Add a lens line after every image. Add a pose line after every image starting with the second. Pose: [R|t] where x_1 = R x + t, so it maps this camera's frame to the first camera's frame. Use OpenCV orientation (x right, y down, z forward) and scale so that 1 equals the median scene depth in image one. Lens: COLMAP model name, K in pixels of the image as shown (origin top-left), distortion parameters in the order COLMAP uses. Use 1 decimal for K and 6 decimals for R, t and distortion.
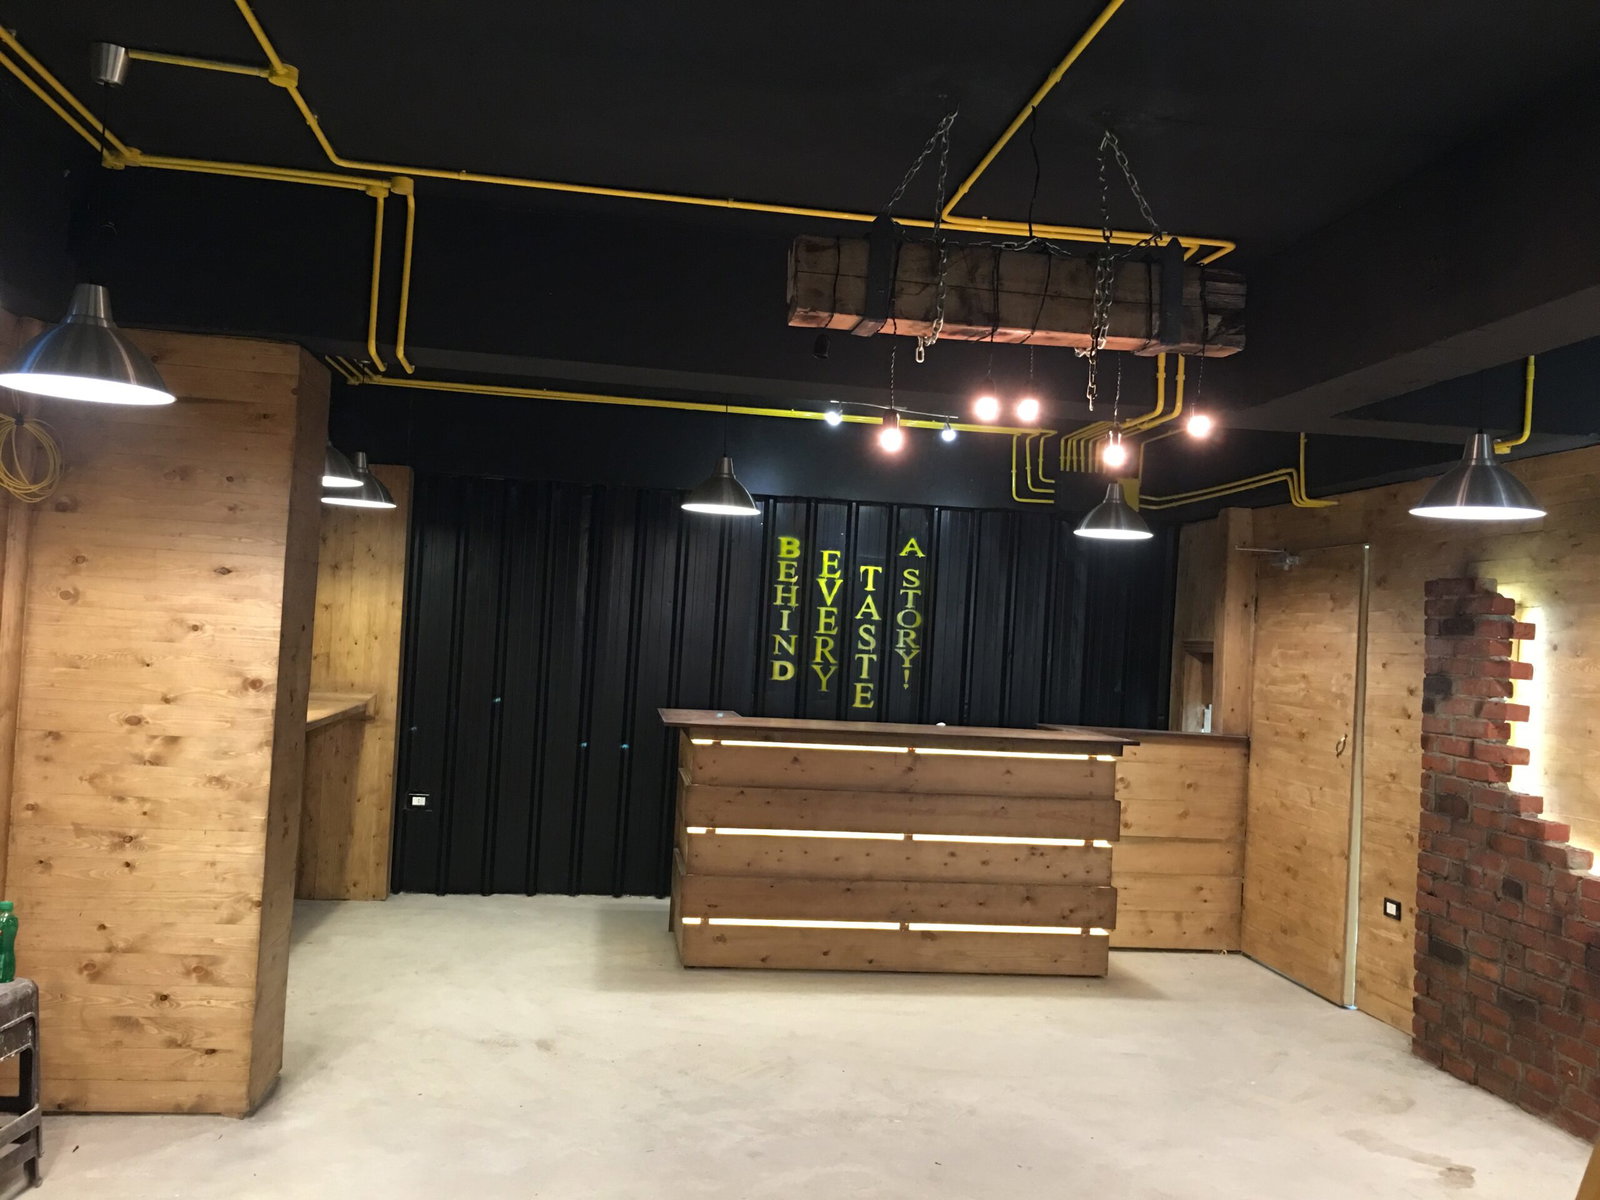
lens RADIAL K [[1355.9, 0, 797.9], [0, 1355.9, 600.1], [0, 0, 1]] dist [0.075167, -0.079411]
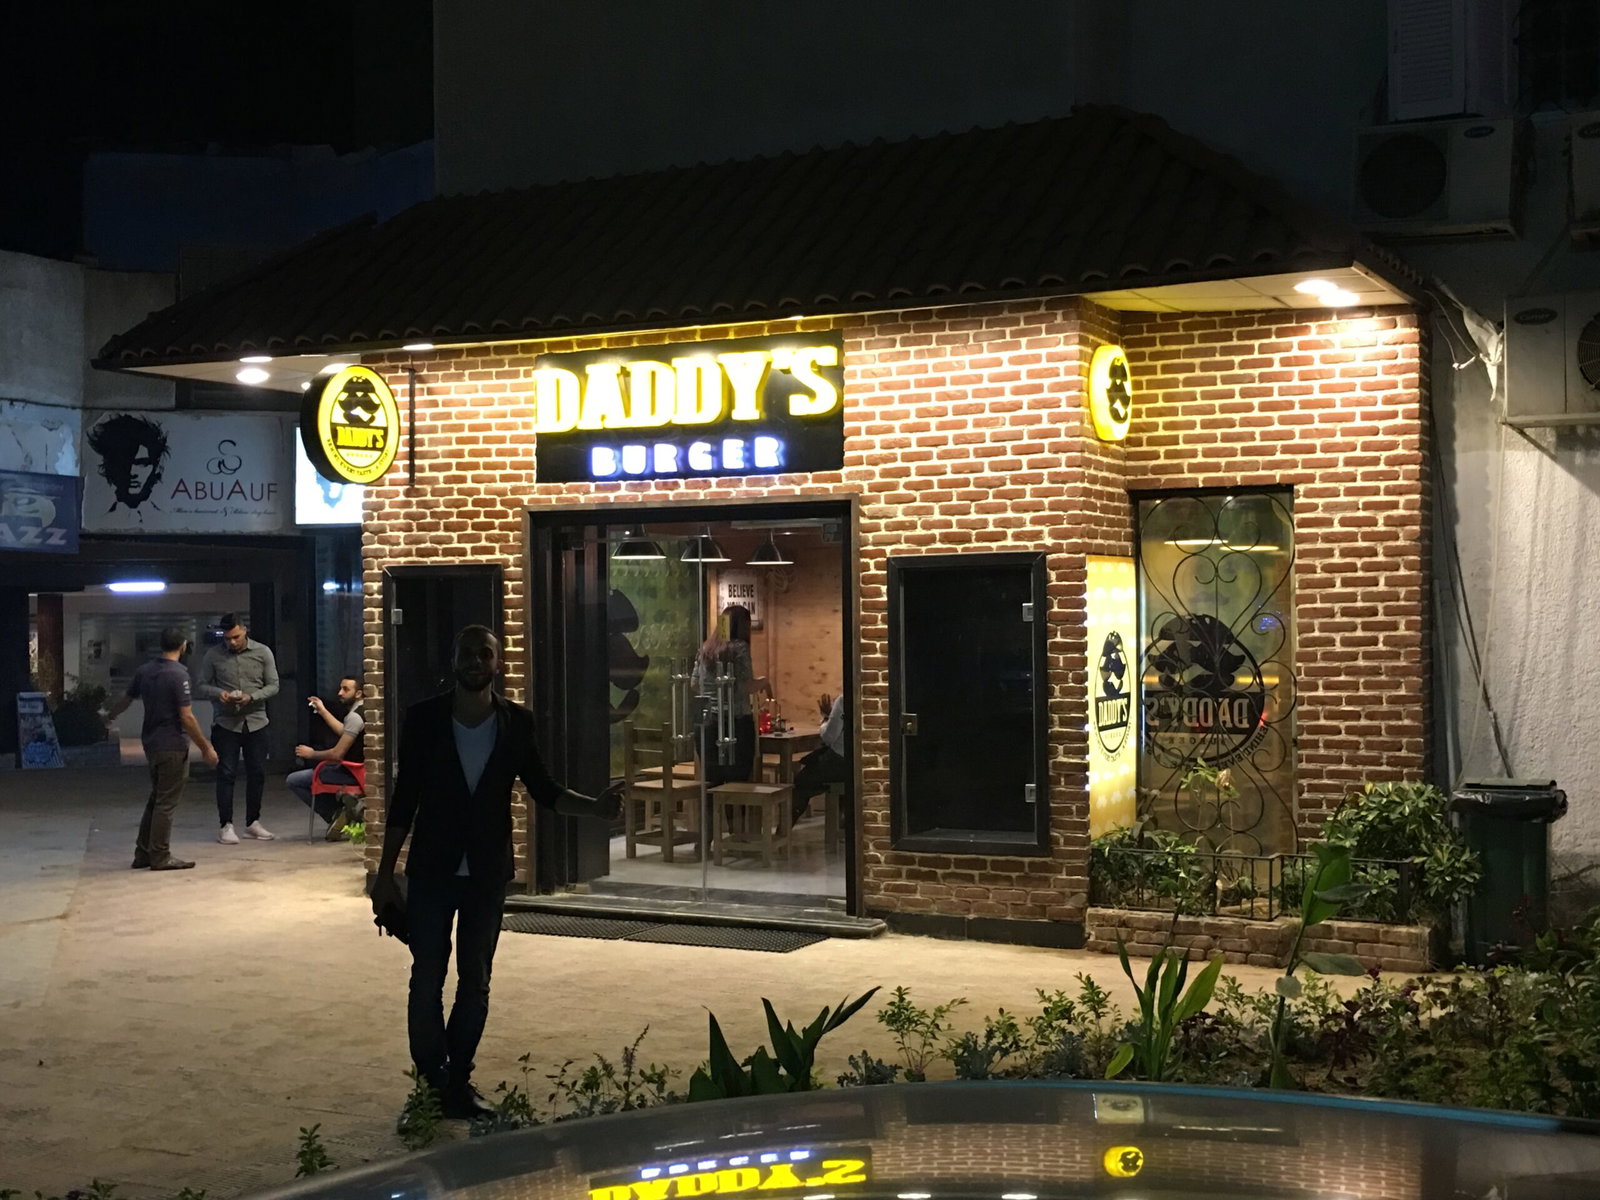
lens RADIAL K [[1909.9, 0, 803.9], [0, 1909.9, 587.6], [0, 0, 1]] dist [0.062870, 0.000000]
pose [[0.819028, -0.067897, -0.569723, 1.100386], [0.068996, 0.997423, -0.019681, 0.001977], [0.569591, -0.023189, 0.821601, -1.391145]]
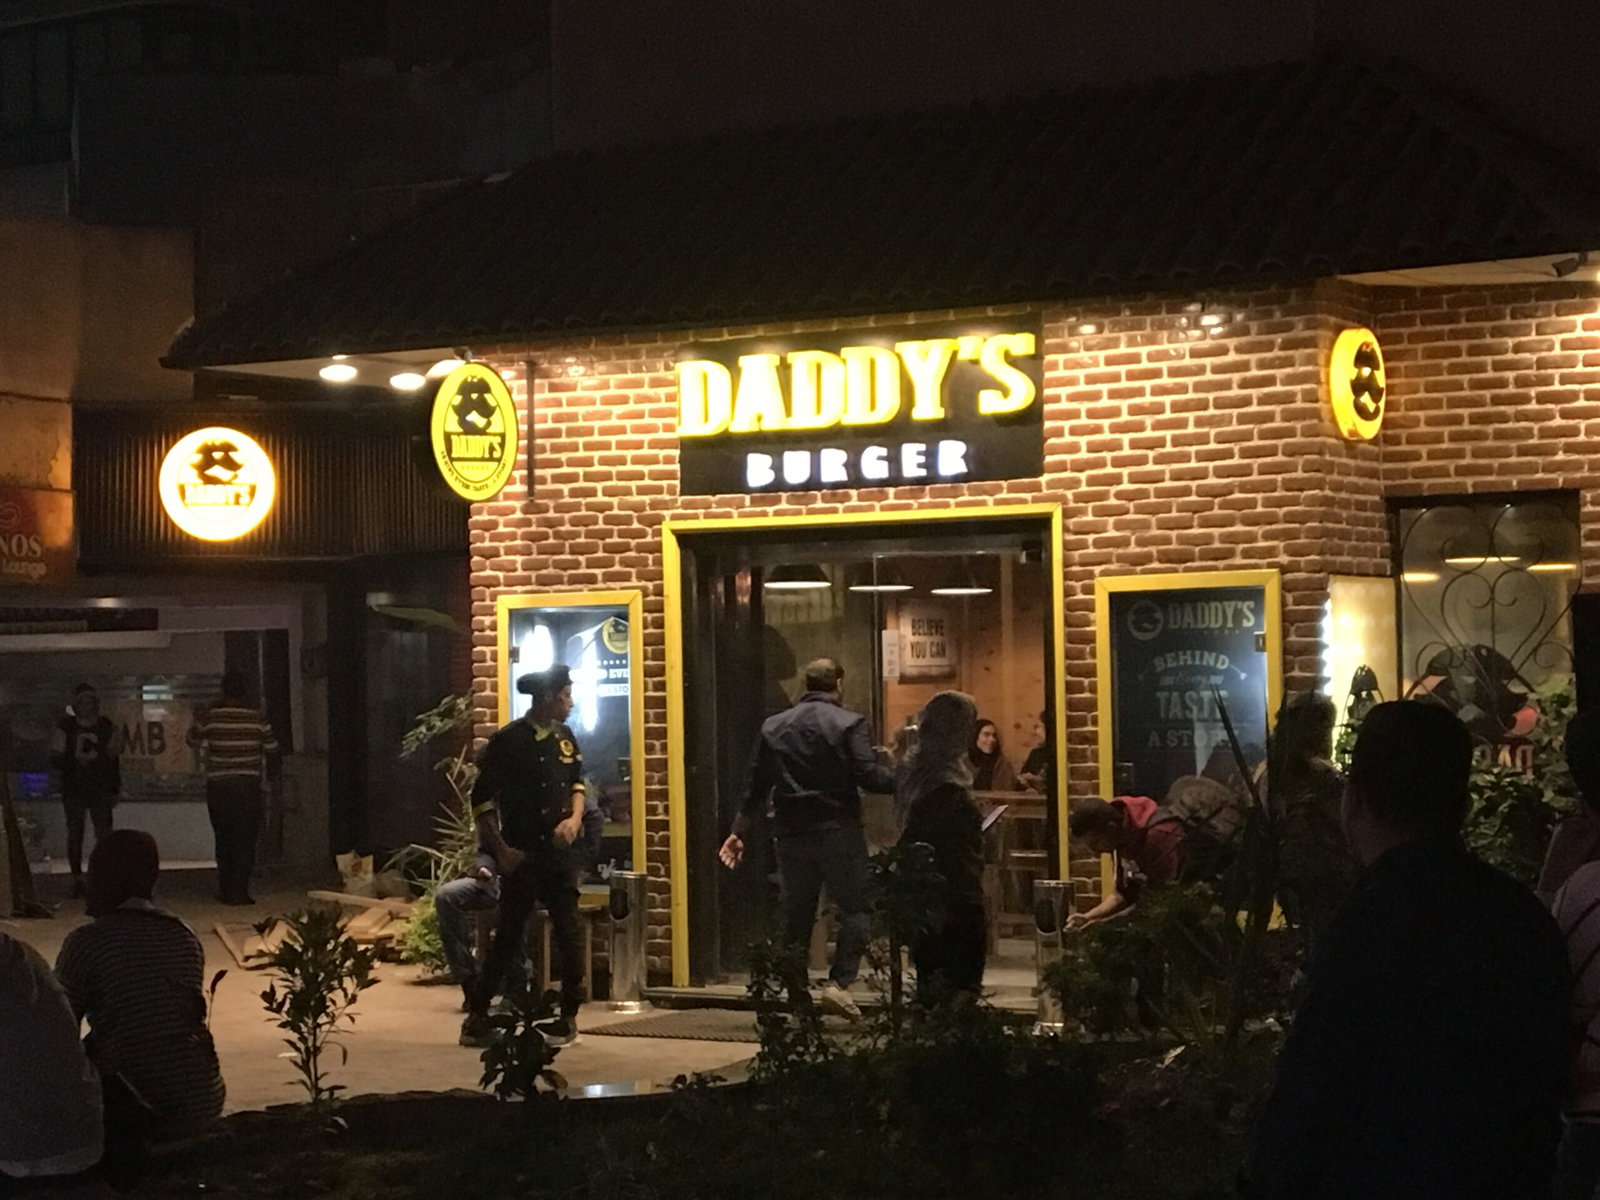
lens RADIAL K [[3063.6, 0, 763.0], [0, 3063.6, 560.5], [0, 0, 1]] dist [0.082759, 0.000000]
pose [[0.766127, -0.090623, -0.636268, 1.461632], [0.074140, 0.995861, -0.052568, 0.034035], [0.638399, -0.006899, 0.769675, -1.875182]]
